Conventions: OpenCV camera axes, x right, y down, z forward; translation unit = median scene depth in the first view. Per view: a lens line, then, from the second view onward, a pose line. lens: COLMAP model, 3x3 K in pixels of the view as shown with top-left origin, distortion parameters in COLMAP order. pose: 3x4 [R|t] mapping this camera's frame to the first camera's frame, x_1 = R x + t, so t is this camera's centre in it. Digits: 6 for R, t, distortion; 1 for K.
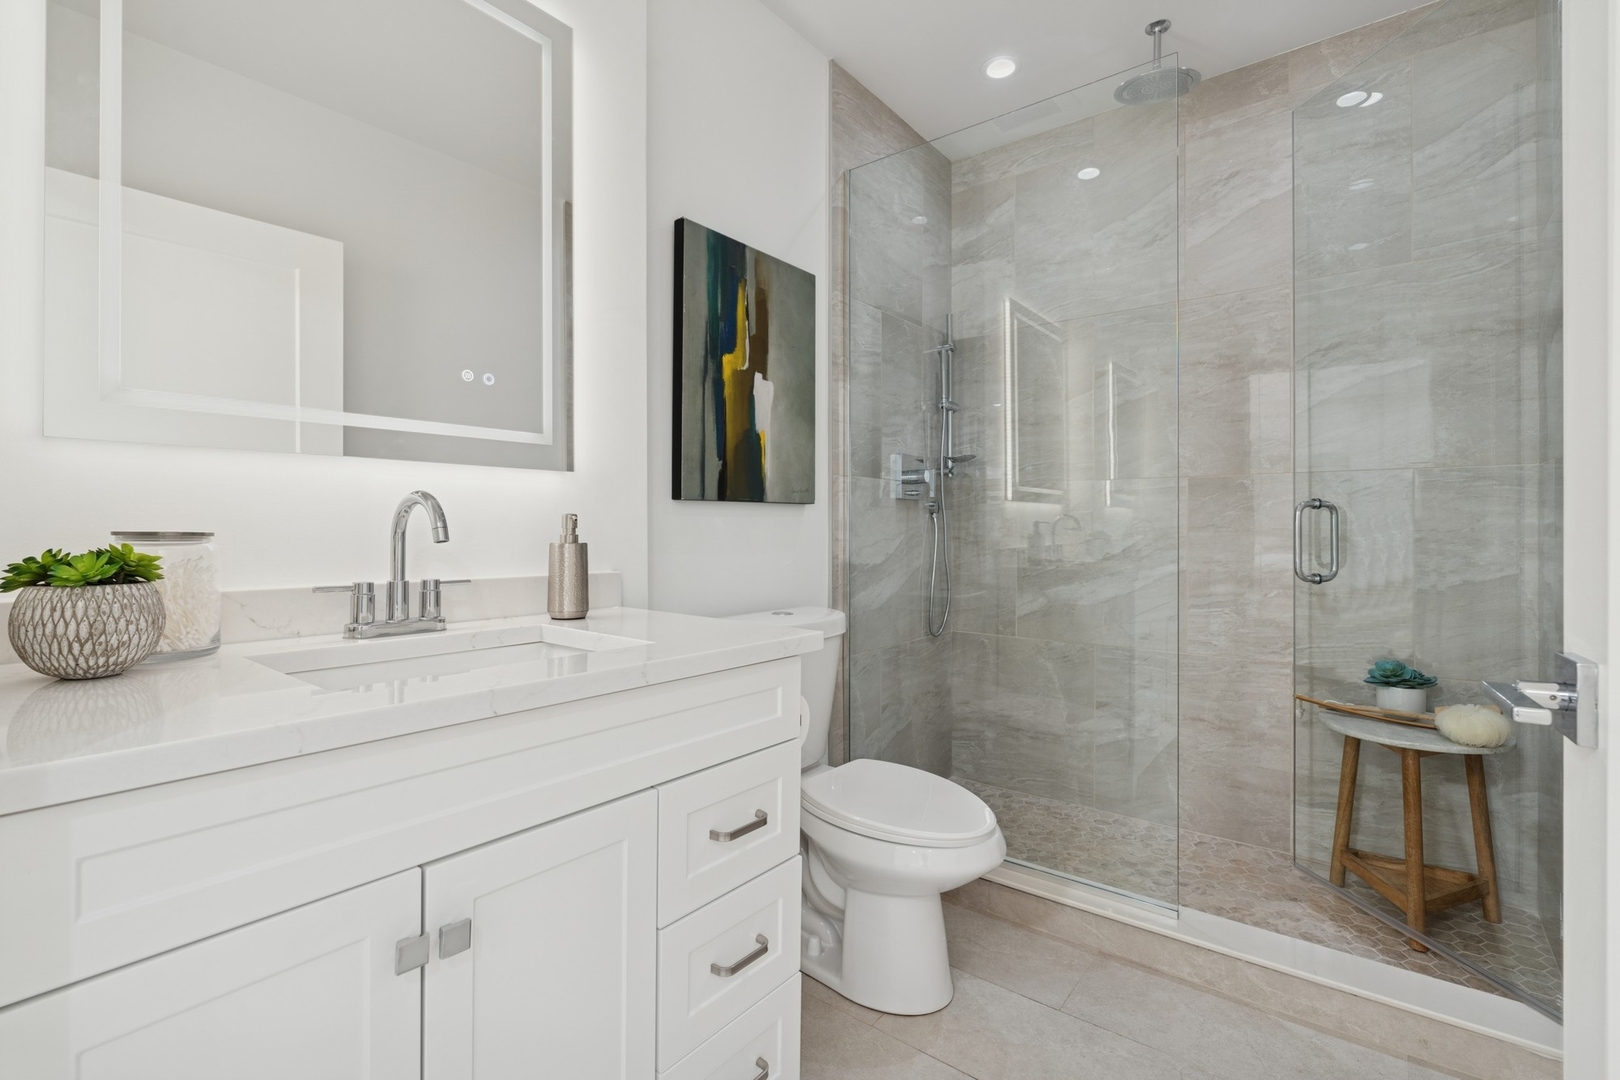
lens RADIAL K [[732.0, 0, 807.8], [0, 732.0, 529.4], [0, 0, 1]] dist [-0.006764, 0.002962]
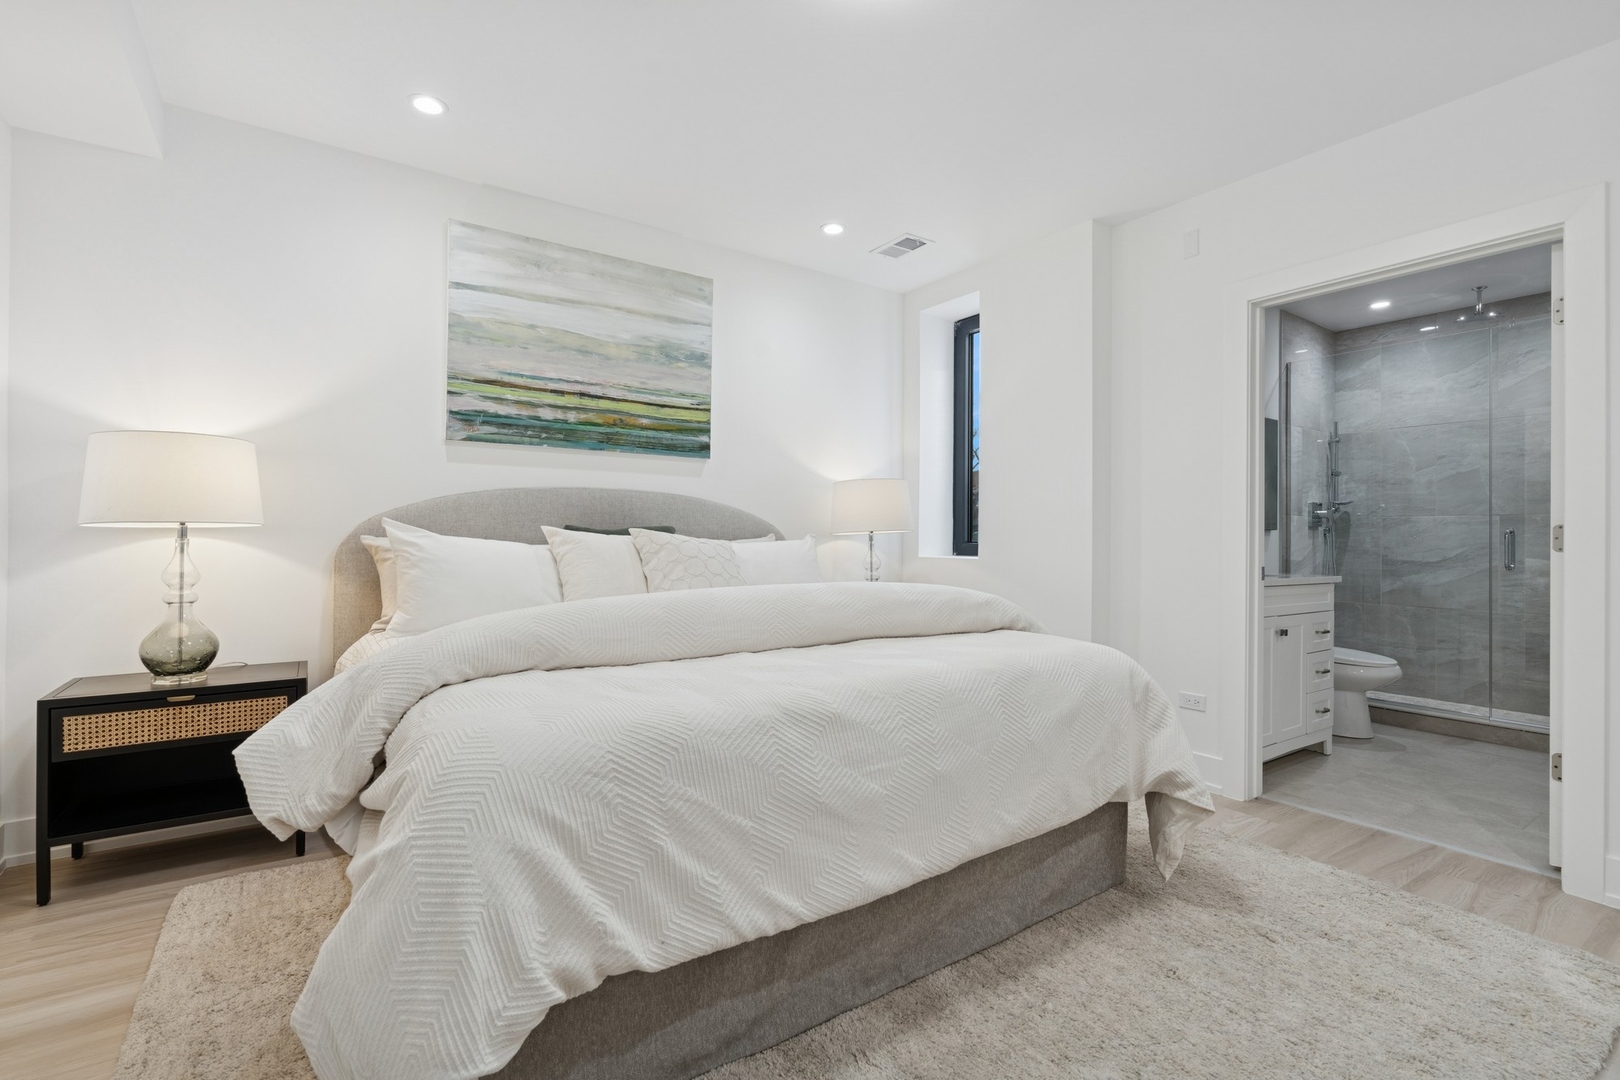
lens RADIAL K [[732.0, 0, 811.3], [0, 732.0, 537.6], [0, 0, 1]] dist [-0.006764, 0.002962]
pose [[0.956414, 0.005652, -0.291960, -0.533506], [-0.008096, 0.999942, -0.007166, 0.010264], [0.291903, 0.009217, 0.956404, -1.122350]]
